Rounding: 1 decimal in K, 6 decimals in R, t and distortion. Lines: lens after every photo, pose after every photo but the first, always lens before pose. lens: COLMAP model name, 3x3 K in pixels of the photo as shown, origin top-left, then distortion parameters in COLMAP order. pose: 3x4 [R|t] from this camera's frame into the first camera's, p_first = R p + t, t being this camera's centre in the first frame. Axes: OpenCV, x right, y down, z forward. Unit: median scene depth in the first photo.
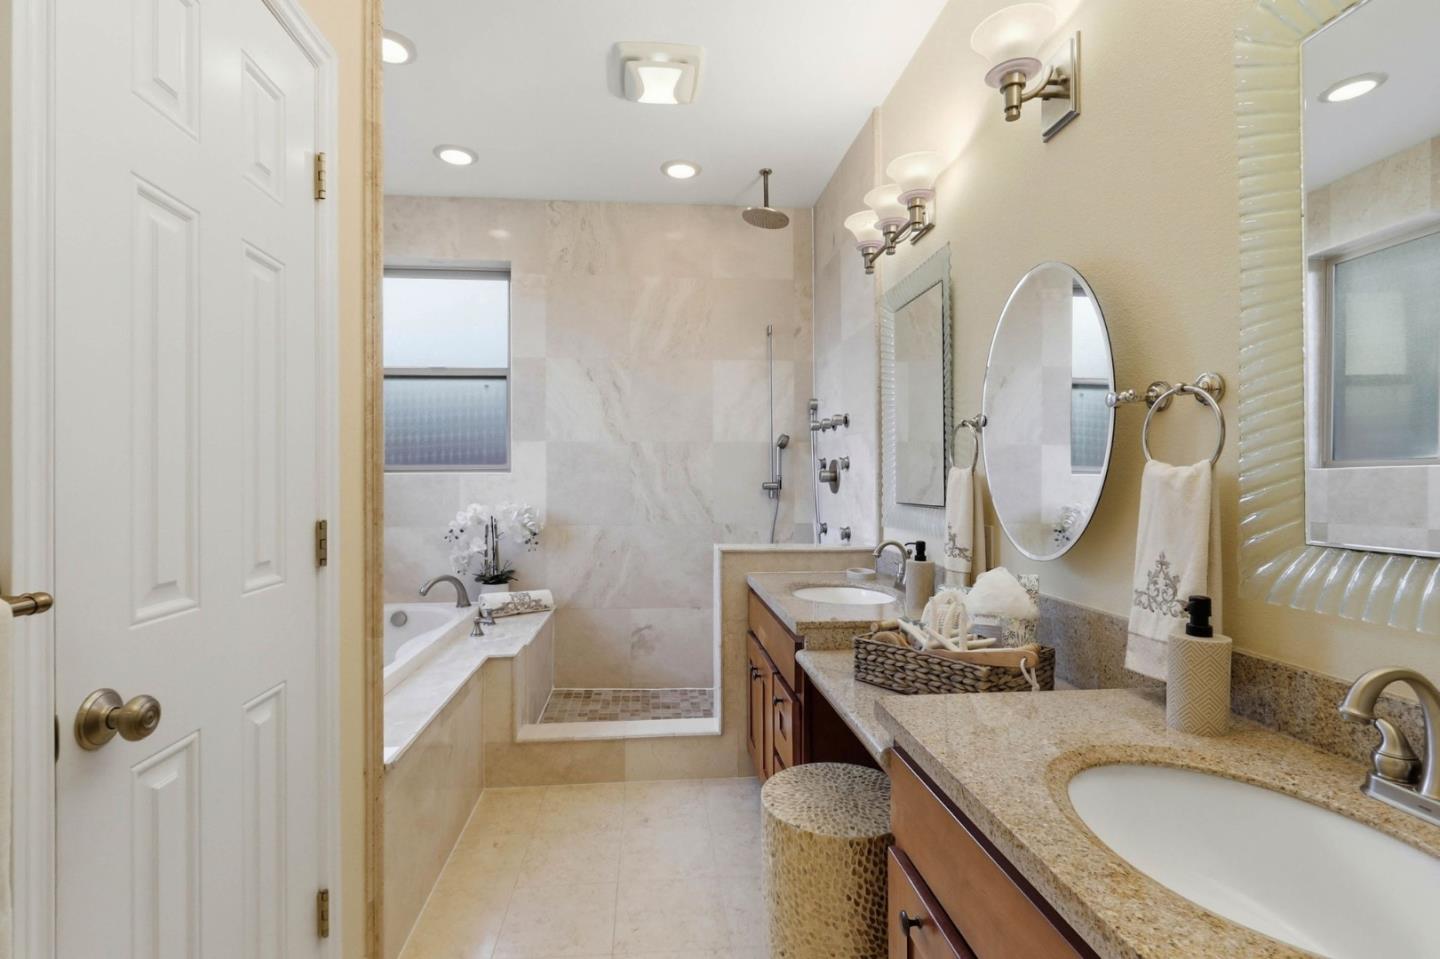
lens RADIAL K [[664.9, 0, 714.0], [0, 664.9, 473.8], [0, 0, 1]] dist [0.004010, -0.003297]
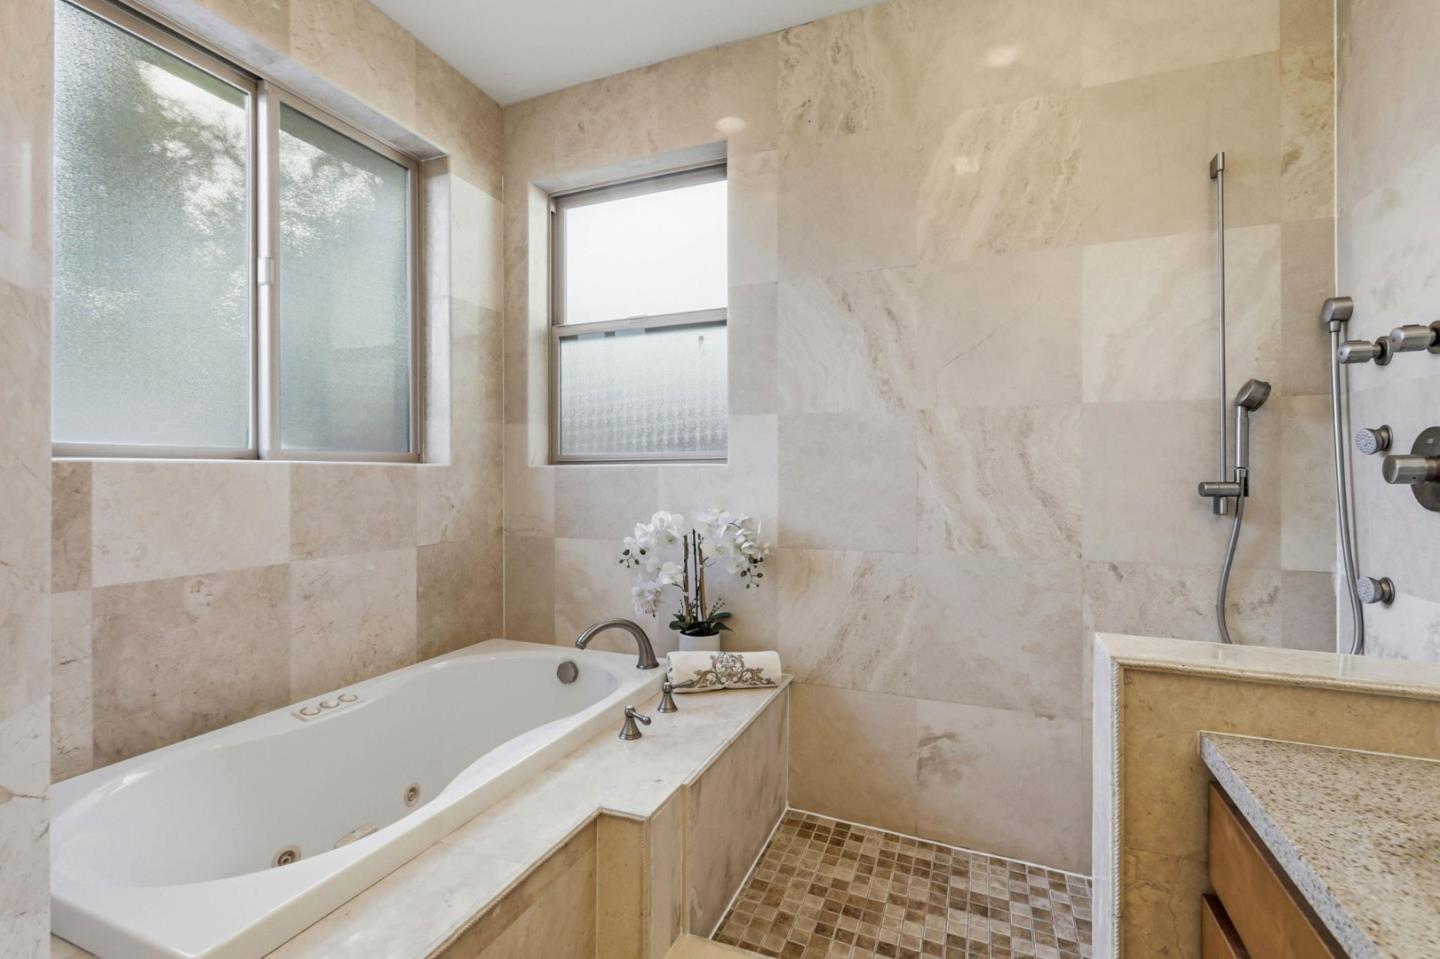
lens RADIAL K [[664.9, 0, 700.8], [0, 664.9, 474.6], [0, 0, 1]] dist [0.004010, -0.003297]
pose [[0.876129, 0.002734, -0.482069, -0.011645], [0.001300, 0.999967, 0.008033, 0.003568], [0.482075, -0.007664, 0.876097, 0.408440]]
